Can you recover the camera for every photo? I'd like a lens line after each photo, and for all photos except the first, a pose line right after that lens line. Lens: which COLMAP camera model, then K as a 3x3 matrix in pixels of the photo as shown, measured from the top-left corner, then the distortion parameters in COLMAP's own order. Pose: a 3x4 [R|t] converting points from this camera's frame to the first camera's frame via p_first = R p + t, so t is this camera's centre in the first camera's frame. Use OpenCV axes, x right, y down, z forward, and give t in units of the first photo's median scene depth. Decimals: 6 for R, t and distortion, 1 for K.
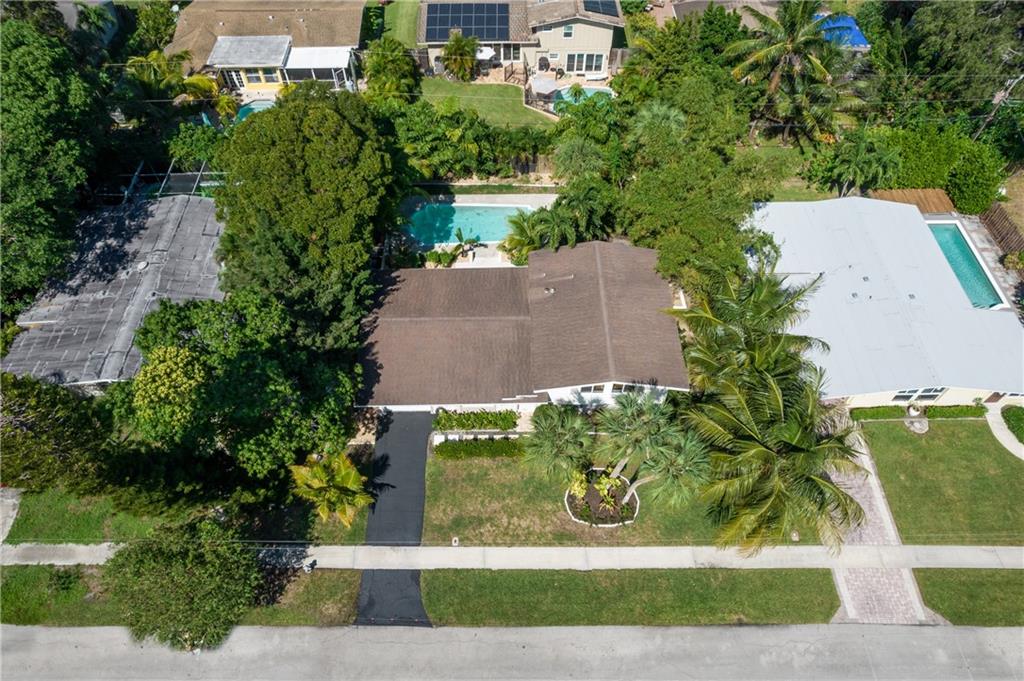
lens RADIAL K [[650.9, 0, 509.4], [0, 650.9, 342.1], [0, 0, 1]] dist [-0.061018, 0.062516]
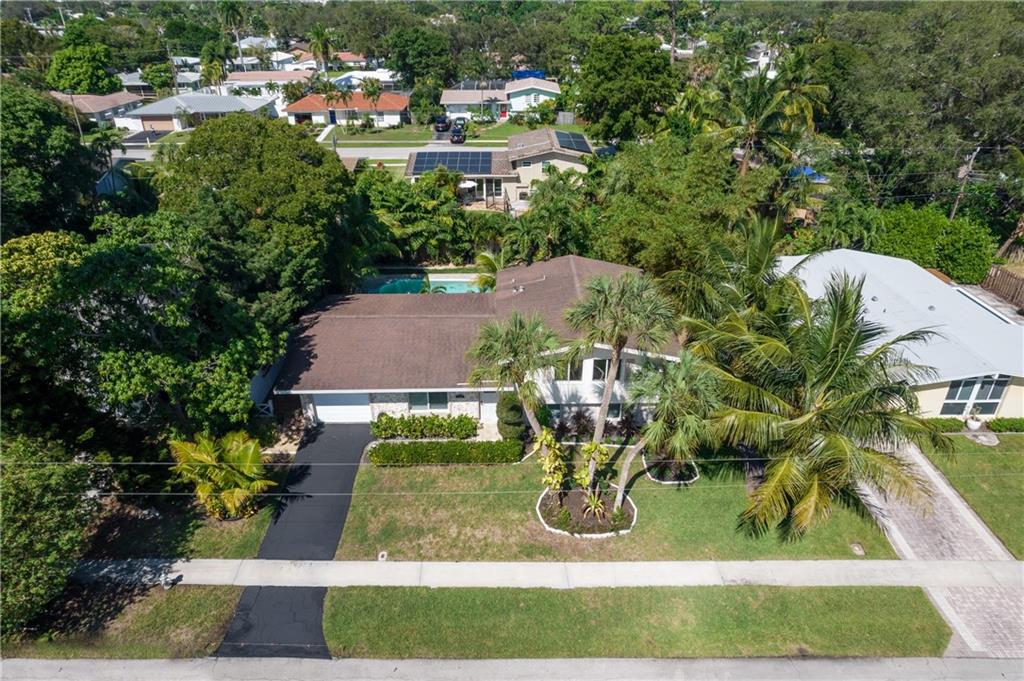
lens RADIAL K [[650.9, 0, 509.4], [0, 650.9, 342.1], [0, 0, 1]] dist [-0.061018, 0.062516]
pose [[0.999985, -0.000434, -0.005535, 0.059877], [-0.001986, 0.903037, -0.429558, 0.397785], [0.005185, 0.429562, 0.903022, 0.253577]]
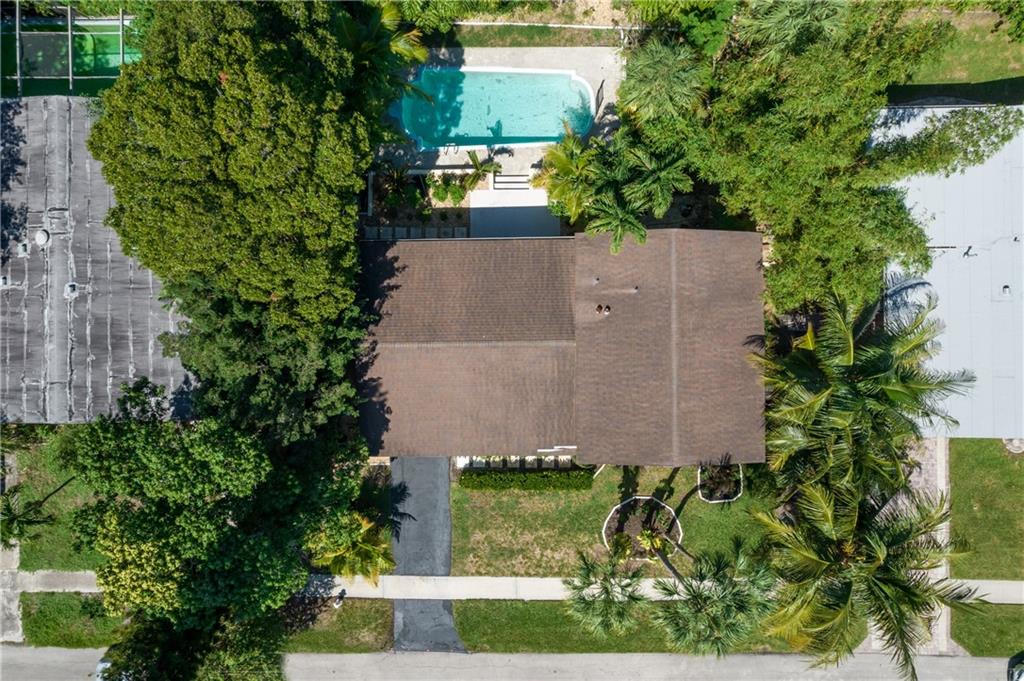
lens RADIAL K [[660.2, 0, 512.0], [0, 660.2, 340.5], [0, 0, 1]] dist [-0.059426, 0.055977]
pose [[0.999982, 0.005610, -0.002304, -0.044199], [-0.003269, 0.818573, 0.574393, -0.528887], [0.005108, -0.574375, 0.818576, 0.395708]]
